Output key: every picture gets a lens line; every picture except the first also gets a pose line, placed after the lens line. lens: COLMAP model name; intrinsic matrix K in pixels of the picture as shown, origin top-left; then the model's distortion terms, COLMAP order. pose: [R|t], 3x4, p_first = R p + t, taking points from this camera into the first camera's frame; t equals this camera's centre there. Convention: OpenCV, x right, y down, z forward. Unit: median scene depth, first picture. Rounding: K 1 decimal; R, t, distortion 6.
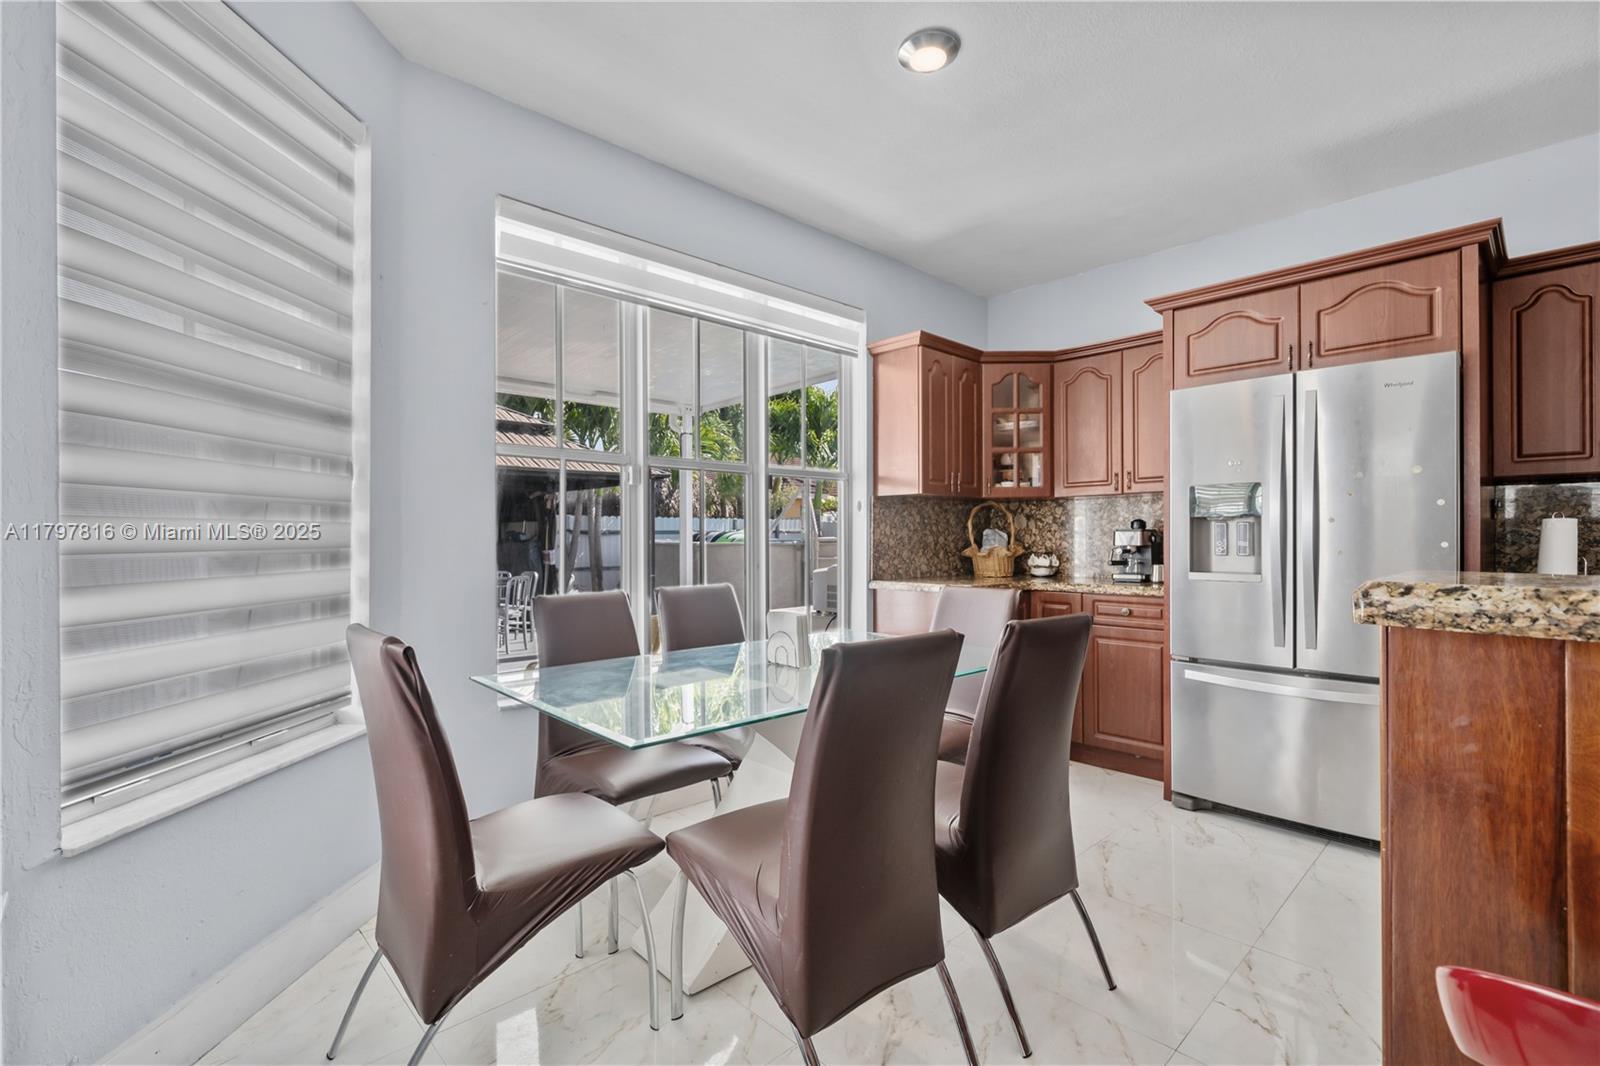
lens RADIAL K [[722.1, 0, 803.4], [0, 722.1, 536.6], [0, 0, 1]] dist [-0.000303, 0.001574]
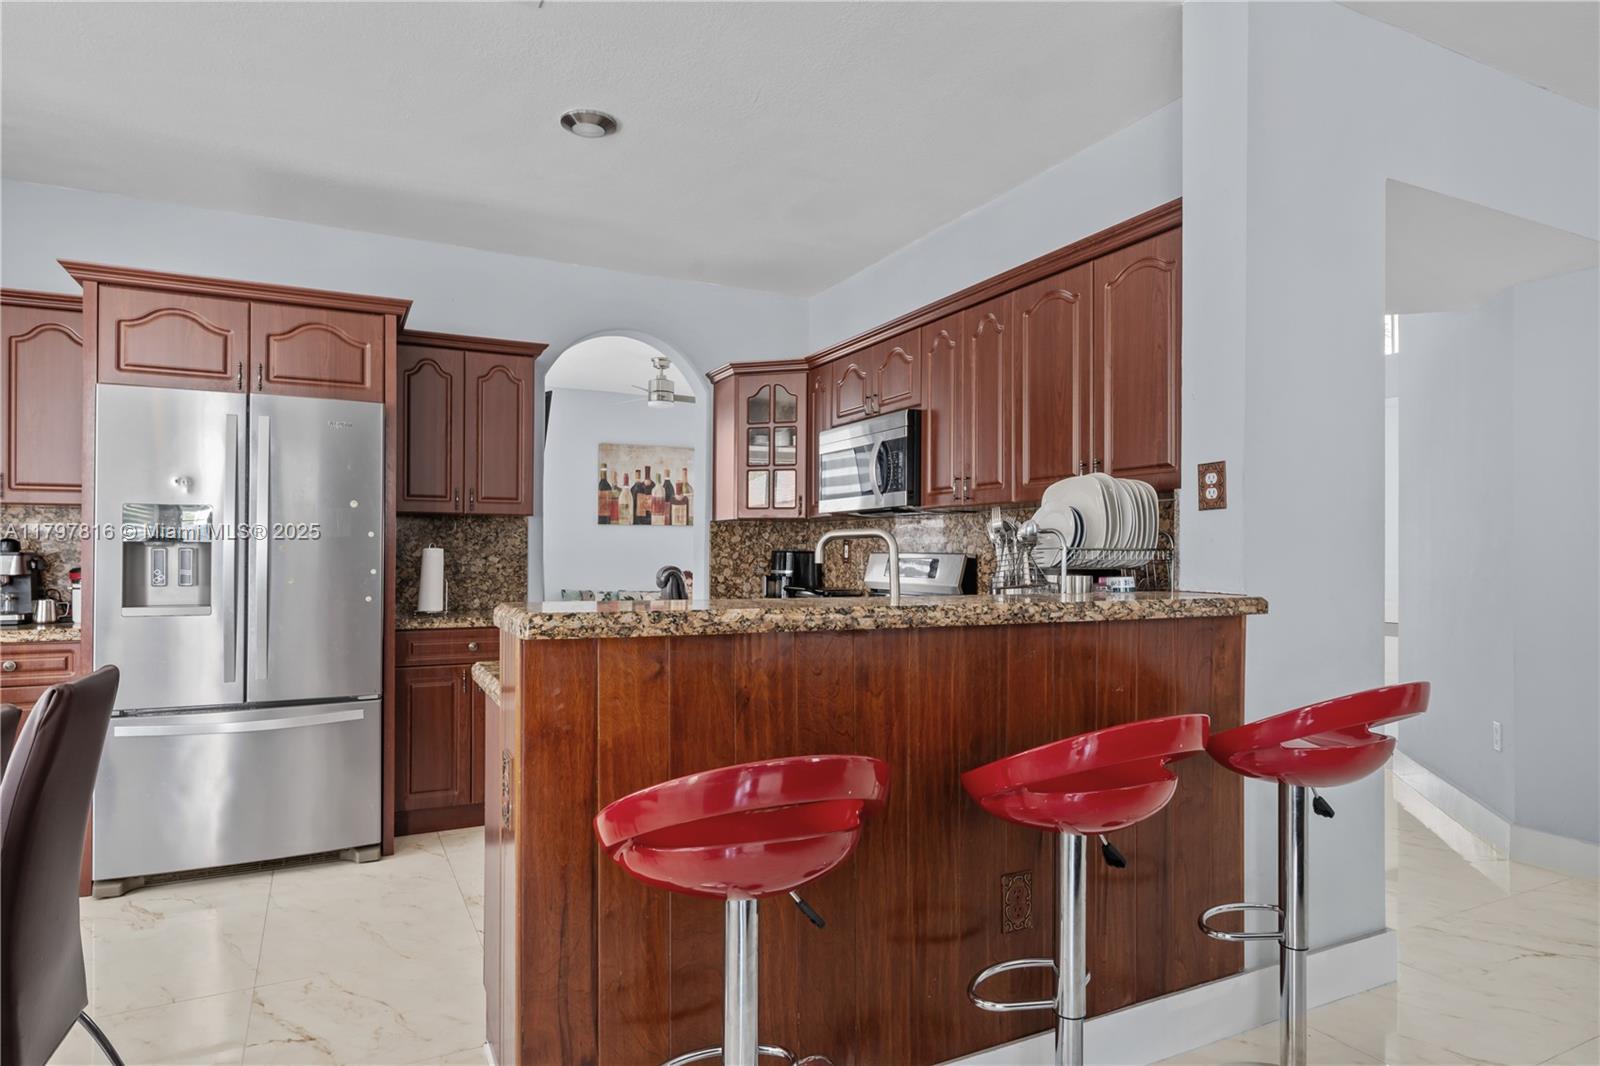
lens RADIAL K [[935.4, 0, 797.9], [0, 935.4, 542.1], [0, 0, 1]] dist [-0.000342, -0.000097]
pose [[0.277683, 0.011841, 0.960600, -0.299023], [-0.007537, 0.999920, -0.010147, -0.022497], [-0.960643, -0.004422, 0.277750, -0.044863]]
